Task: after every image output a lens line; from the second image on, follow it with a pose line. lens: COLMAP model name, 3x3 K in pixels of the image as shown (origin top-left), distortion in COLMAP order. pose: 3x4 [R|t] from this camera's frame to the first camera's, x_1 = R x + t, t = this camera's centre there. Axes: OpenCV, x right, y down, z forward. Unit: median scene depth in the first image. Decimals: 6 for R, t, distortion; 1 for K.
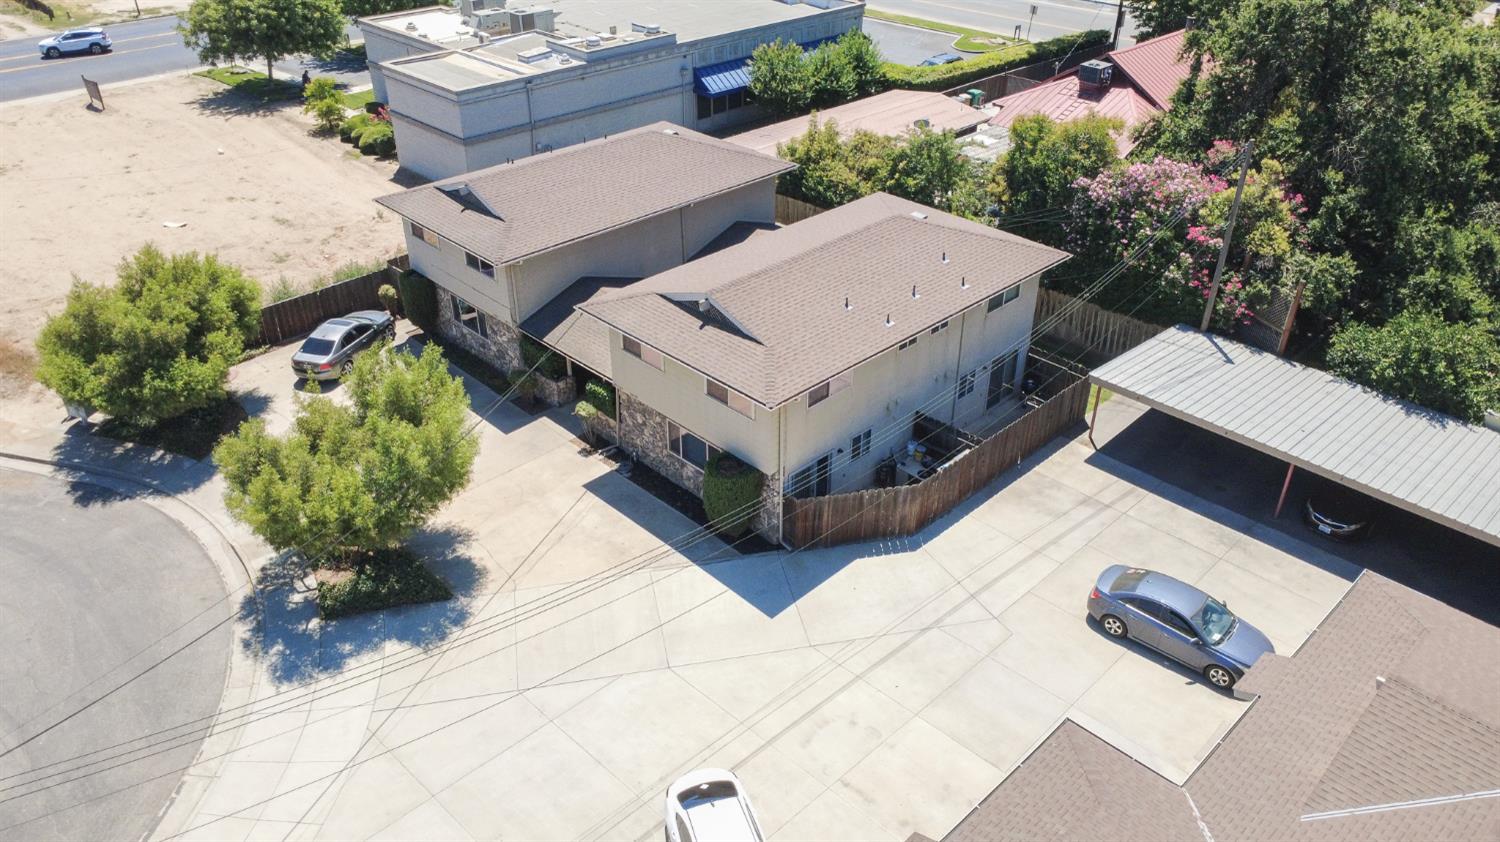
lens RADIAL K [[1096.3, 0, 750.0], [0, 1096.3, 421.0], [0, 0, 1]] dist [0.004413, 0.002225]
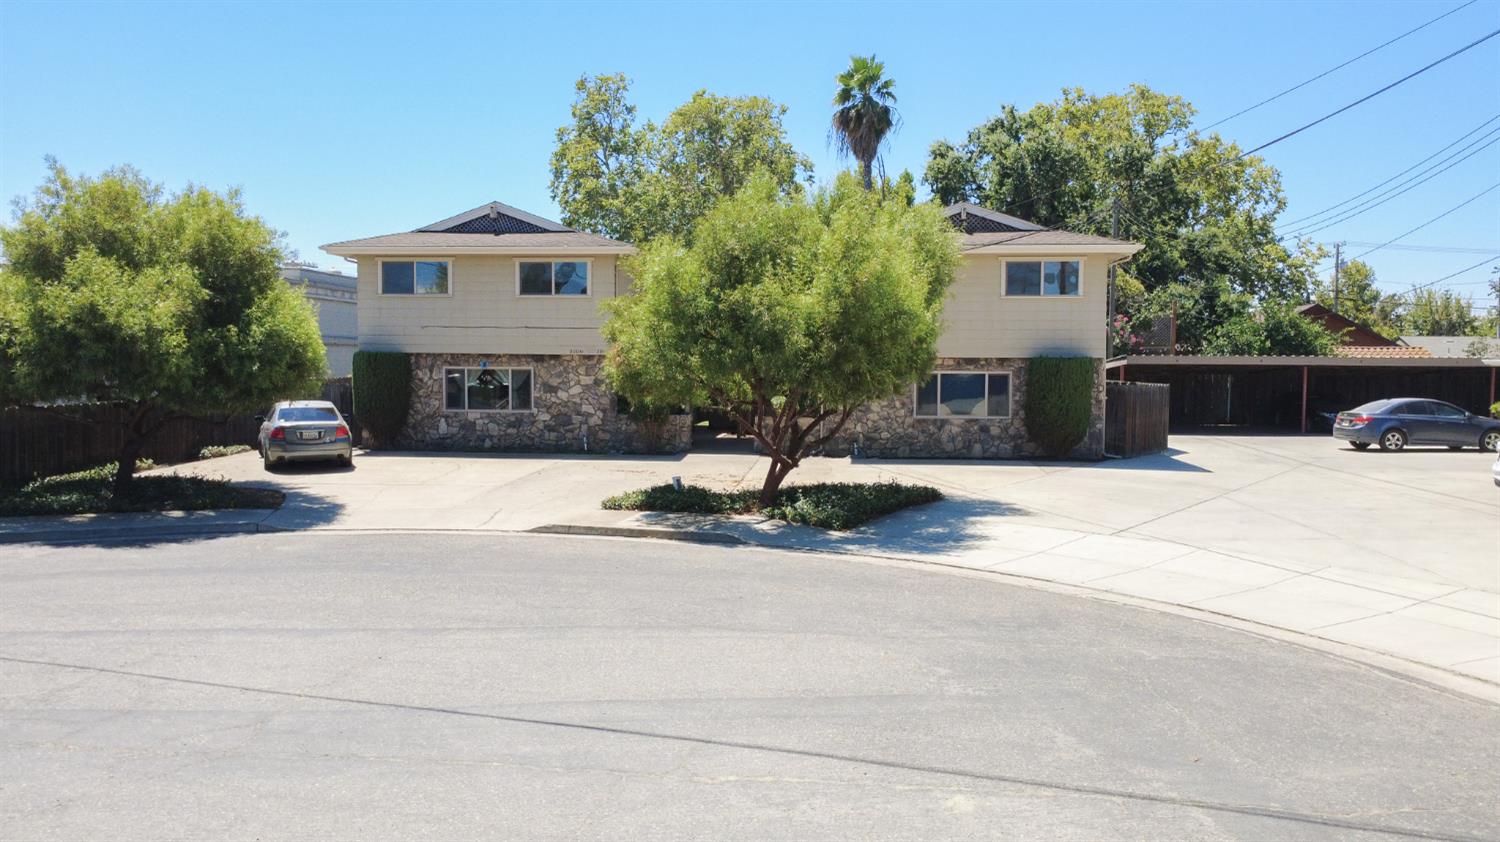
lens RADIAL K [[1095.9, 0, 749.2], [0, 1095.9, 423.5], [0, 0, 1]] dist [0.000036, 0.002626]
pose [[0.760058, -0.032921, 0.649020, -0.664830], [0.338782, 0.872338, -0.352495, 0.264281], [-0.554561, 0.487793, 0.674181, 0.482873]]
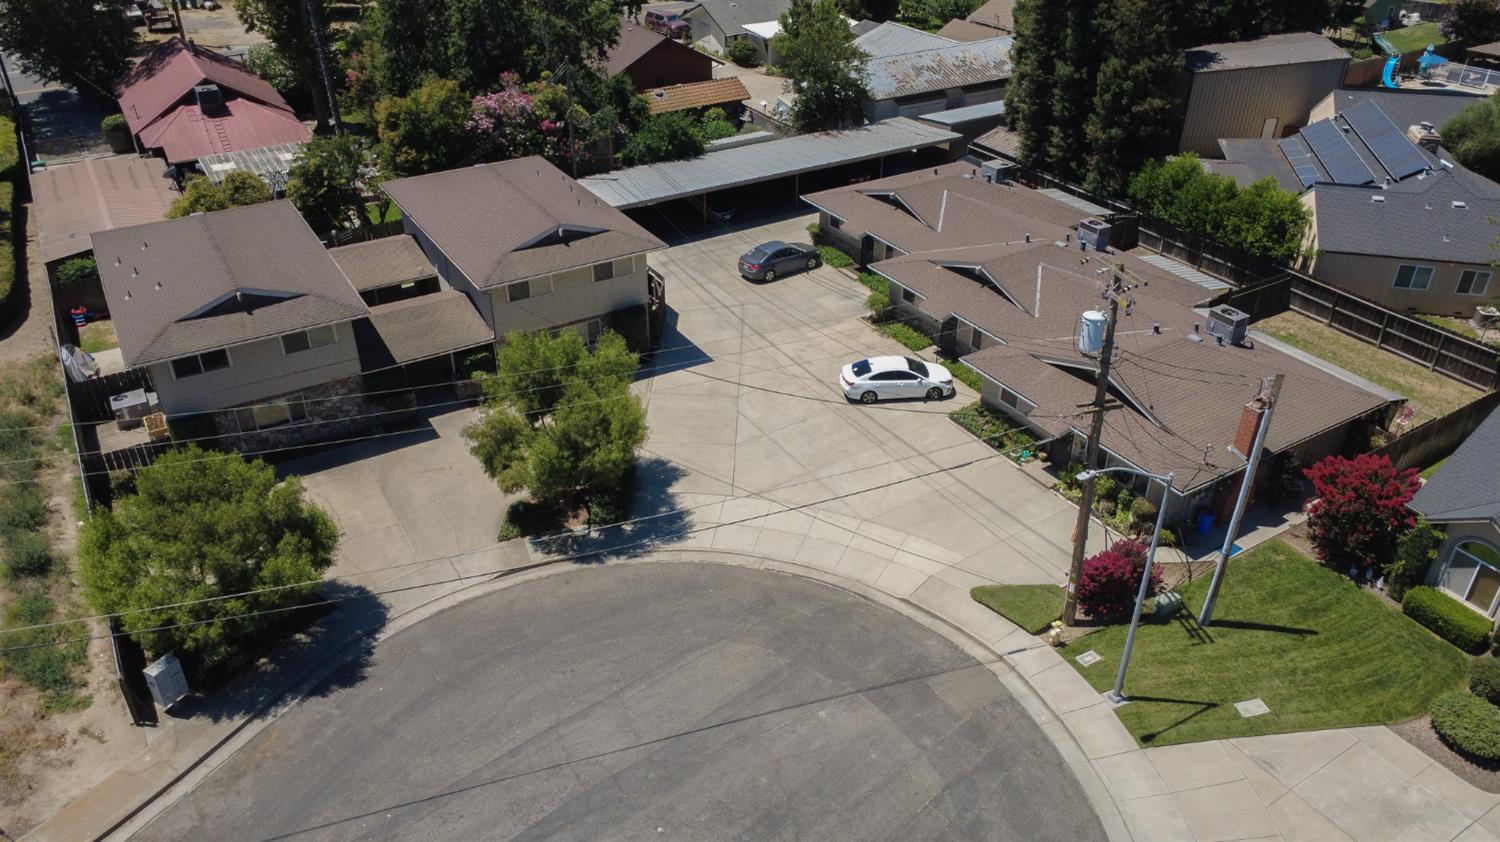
lens RADIAL K [[1095.9, 0, 749.2], [0, 1095.9, 423.5], [0, 0, 1]] dist [0.000036, 0.002626]
pose [[0.220626, -0.512822, 0.829661, -1.136210], [0.513499, 0.784263, 0.348210, -0.243382], [-0.829243, 0.349205, 0.436363, 0.205777]]
